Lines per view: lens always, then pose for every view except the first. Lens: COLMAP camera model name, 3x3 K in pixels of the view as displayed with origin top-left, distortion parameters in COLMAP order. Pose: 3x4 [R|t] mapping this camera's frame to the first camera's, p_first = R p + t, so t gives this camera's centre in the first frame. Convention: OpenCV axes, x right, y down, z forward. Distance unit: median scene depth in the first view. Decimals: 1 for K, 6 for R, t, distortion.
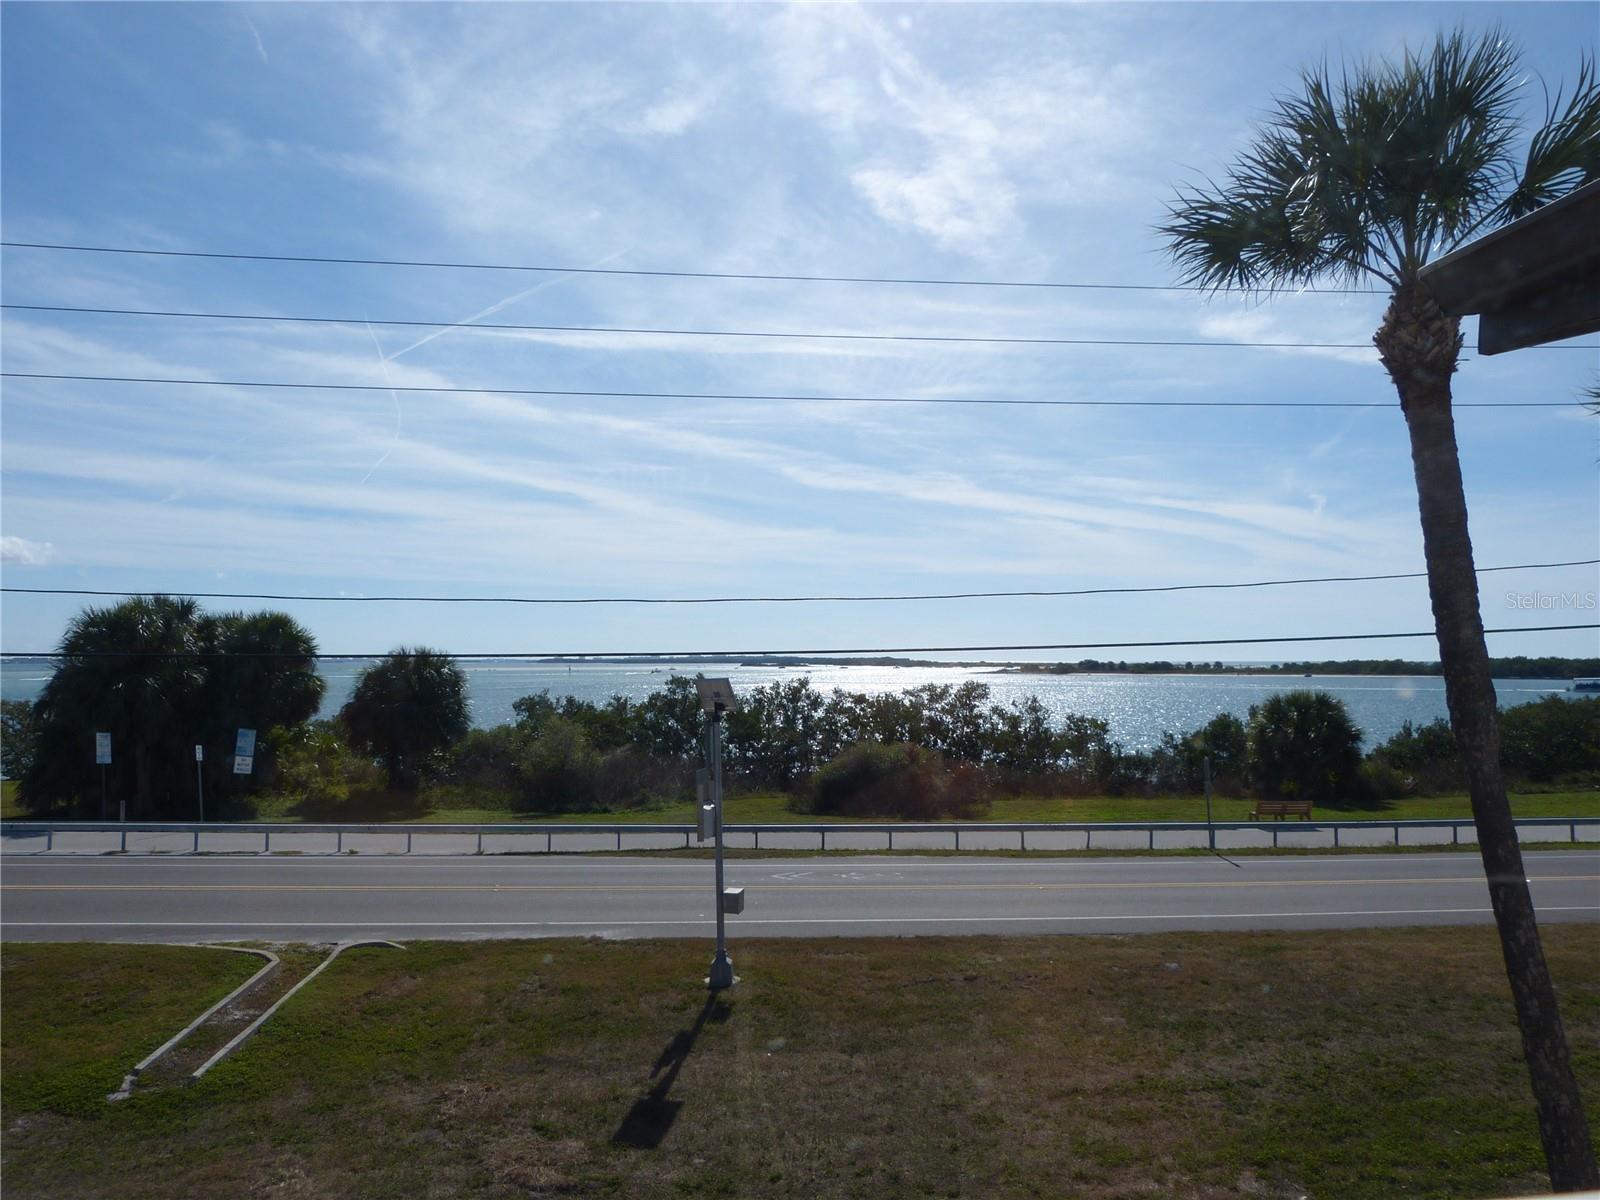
lens RADIAL K [[1182.9, 0, 809.6], [0, 1182.9, 608.6], [0, 0, 1]] dist [-0.044819, 0.026492]
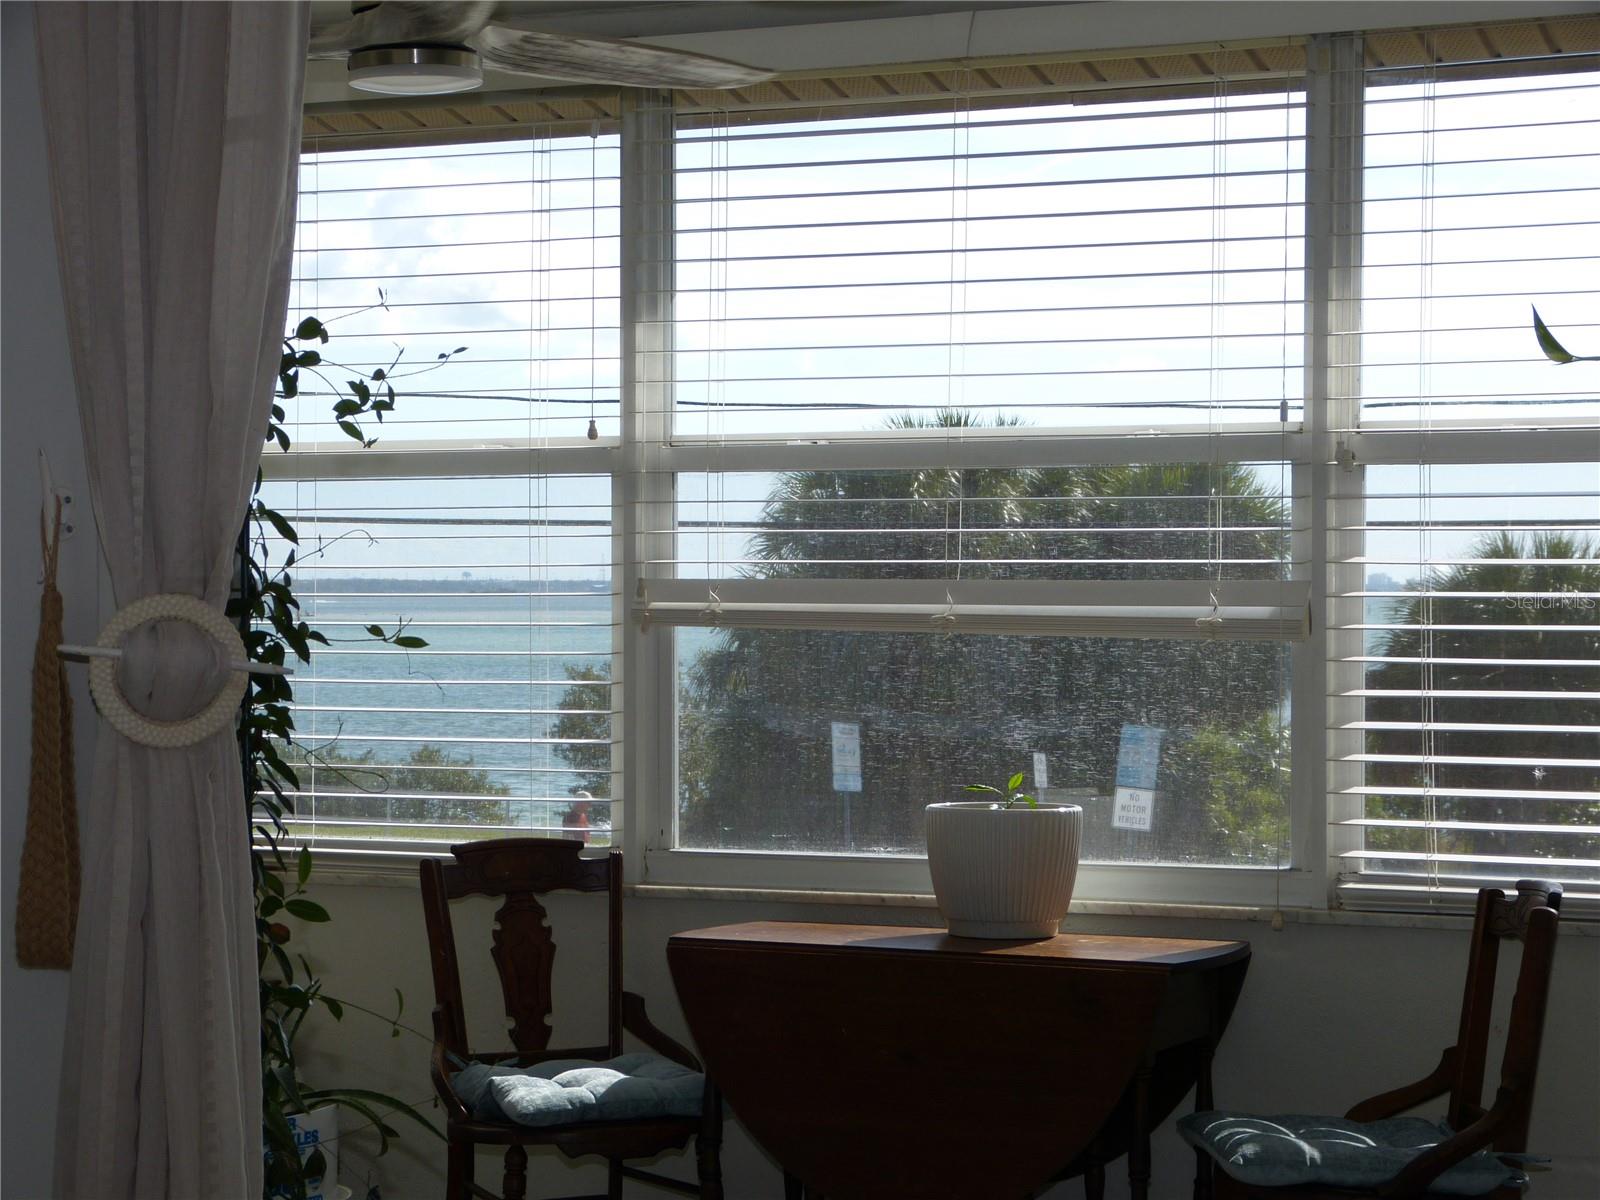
lens RADIAL K [[3456.3, 0, 797.2], [0, 3456.3, 602.6], [0, 0, 1]] dist [0.177929, 0.000000]
pose [[0.855170, 0.007890, -0.518288, 0.068411], [0.016948, 0.998924, 0.043171, 0.002374], [0.518070, -0.045702, 0.854116, -0.144940]]
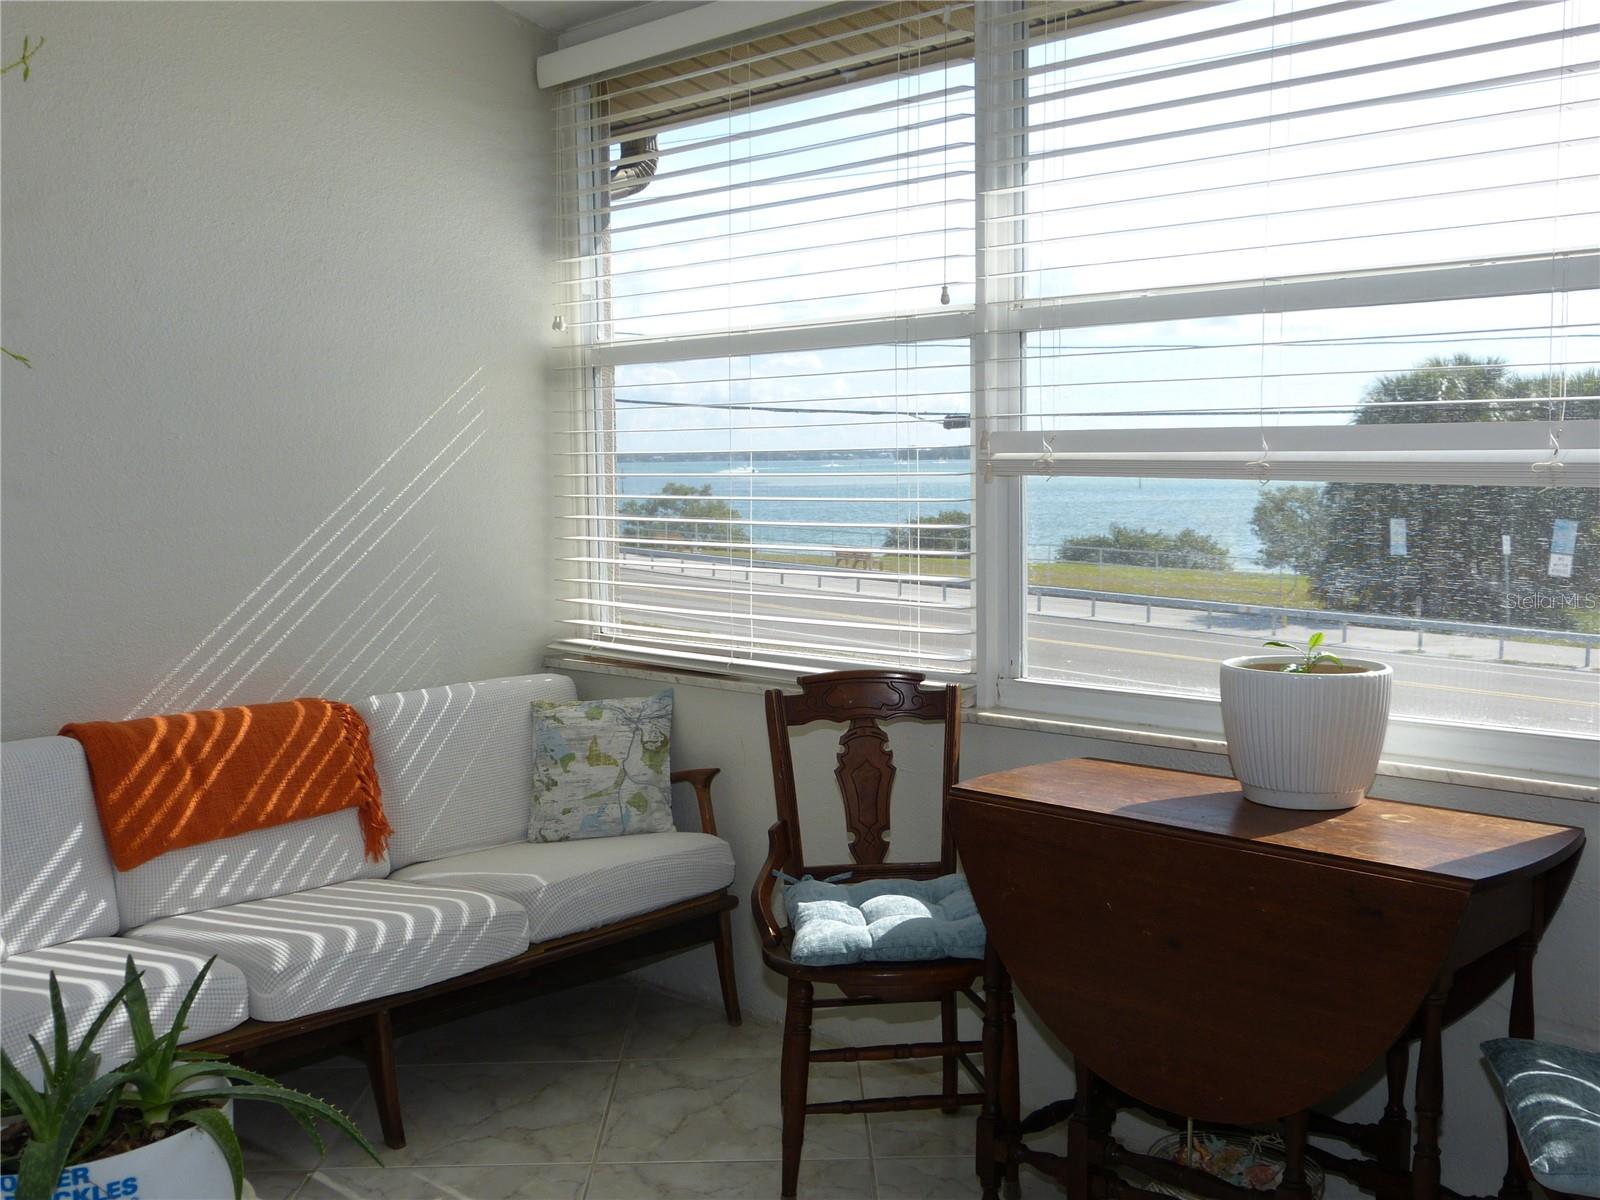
lens RADIAL K [[1596.5, 0, 843.8], [0, 1596.5, 594.1], [0, 0, 1]] dist [0.001942, 0.000000]
pose [[0.642233, 0.064300, -0.763808, 0.034577], [0.040200, 0.992279, 0.117334, 0.006694], [0.765455, -0.106061, 0.634689, -0.064781]]
